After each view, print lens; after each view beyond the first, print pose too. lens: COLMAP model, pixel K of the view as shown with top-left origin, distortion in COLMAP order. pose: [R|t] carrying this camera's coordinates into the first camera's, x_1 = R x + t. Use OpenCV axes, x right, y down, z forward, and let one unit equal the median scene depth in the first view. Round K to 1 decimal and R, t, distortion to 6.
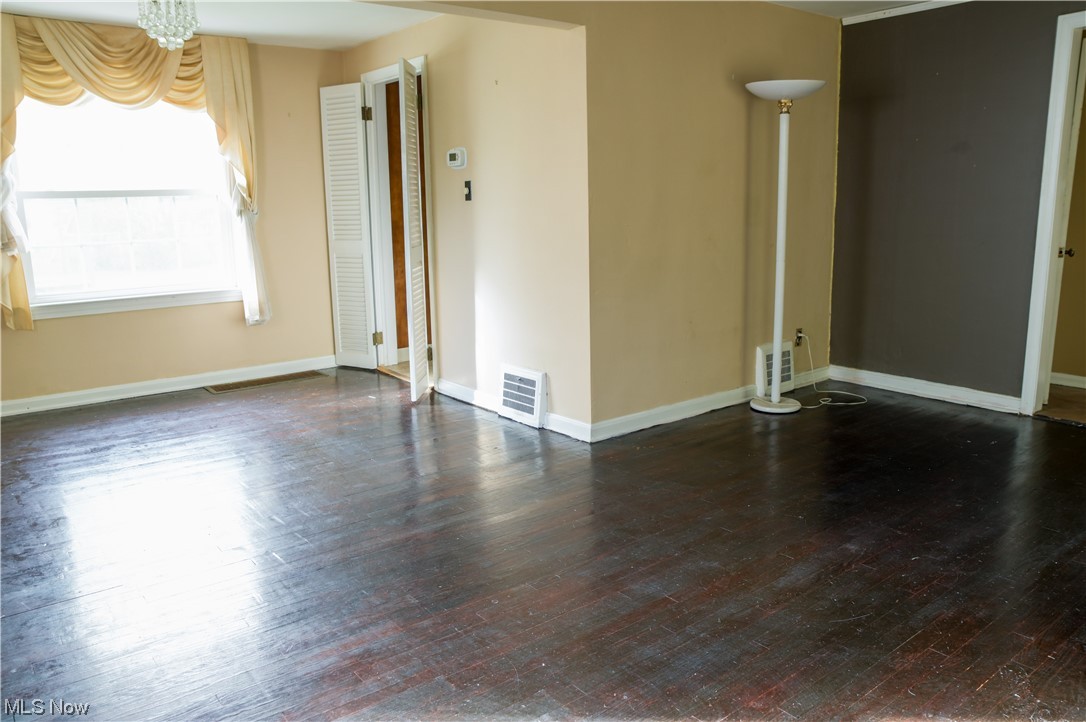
lens RADIAL K [[806.7, 0, 543.0], [0, 806.7, 361.0], [0, 0, 1]] dist [-0.124638, 0.108630]
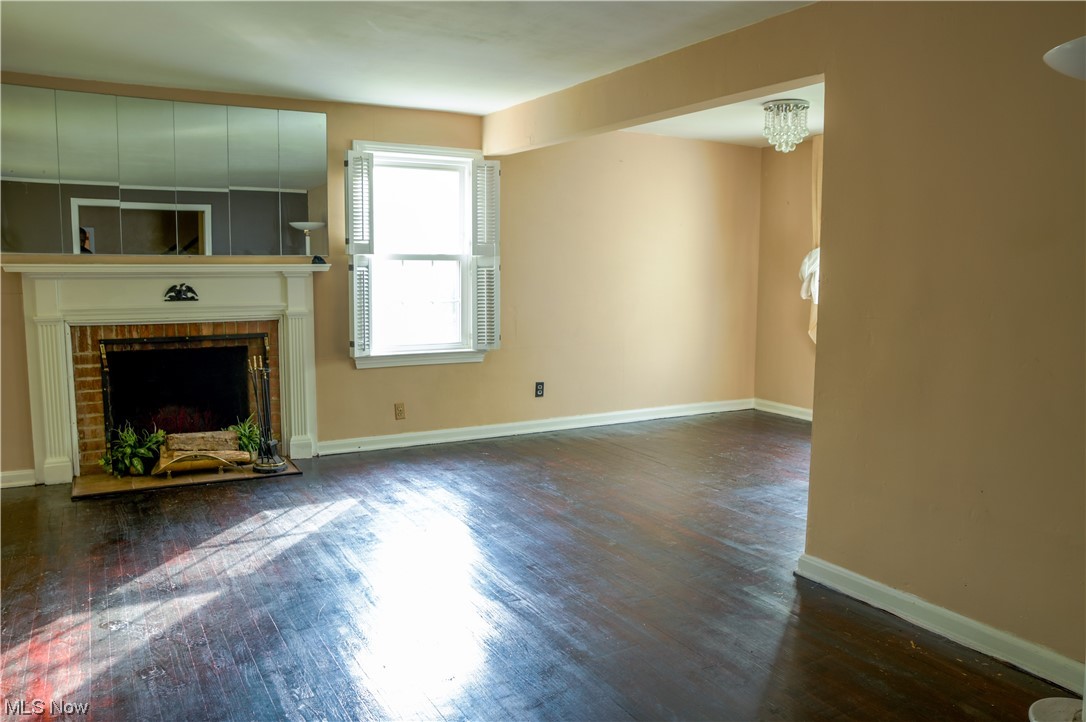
lens RADIAL K [[835.1, 0, 543.0], [0, 835.1, 361.0], [0, 0, 1]] dist [-0.127114, 0.111901]
pose [[-0.159201, 0.130516, -0.978581, 0.932617], [-0.197575, 0.966958, 0.161109, -0.199078], [0.967274, 0.218991, -0.128154, 0.857372]]
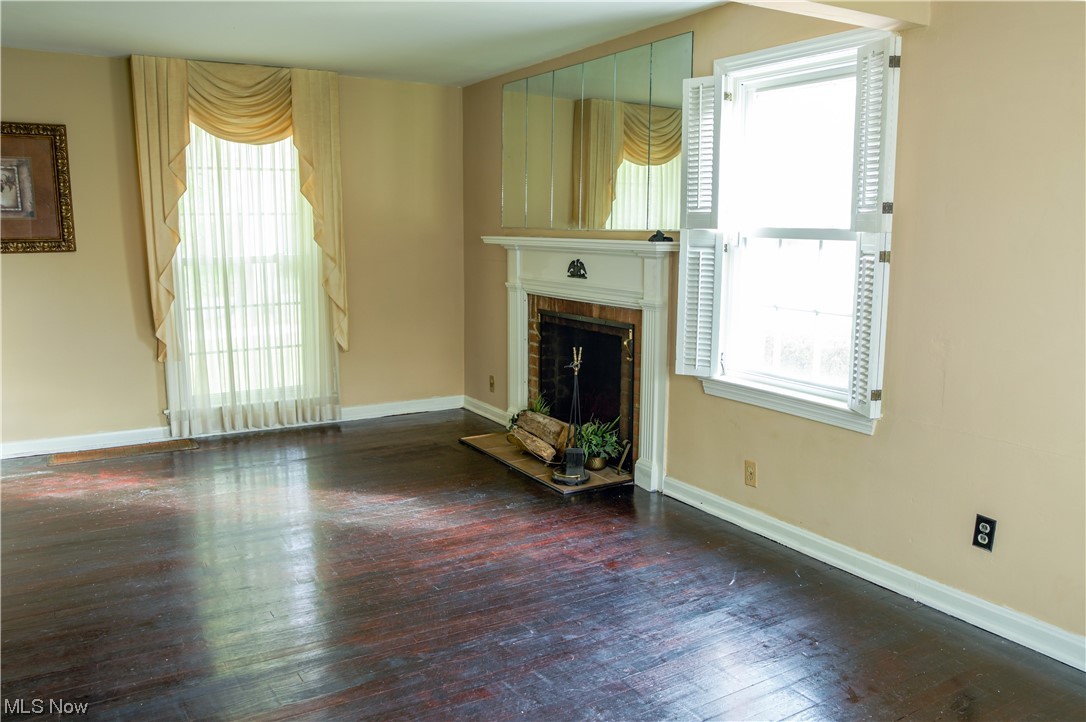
lens RADIAL K [[835.1, 0, 543.0], [0, 835.1, 361.0], [0, 0, 1]] dist [-0.127114, 0.111901]
pose [[-0.991170, -0.010701, 0.132167, -0.352175], [0.035930, 0.937776, 0.345378, -0.281025], [-0.127639, 0.347077, -0.929110, 1.307253]]
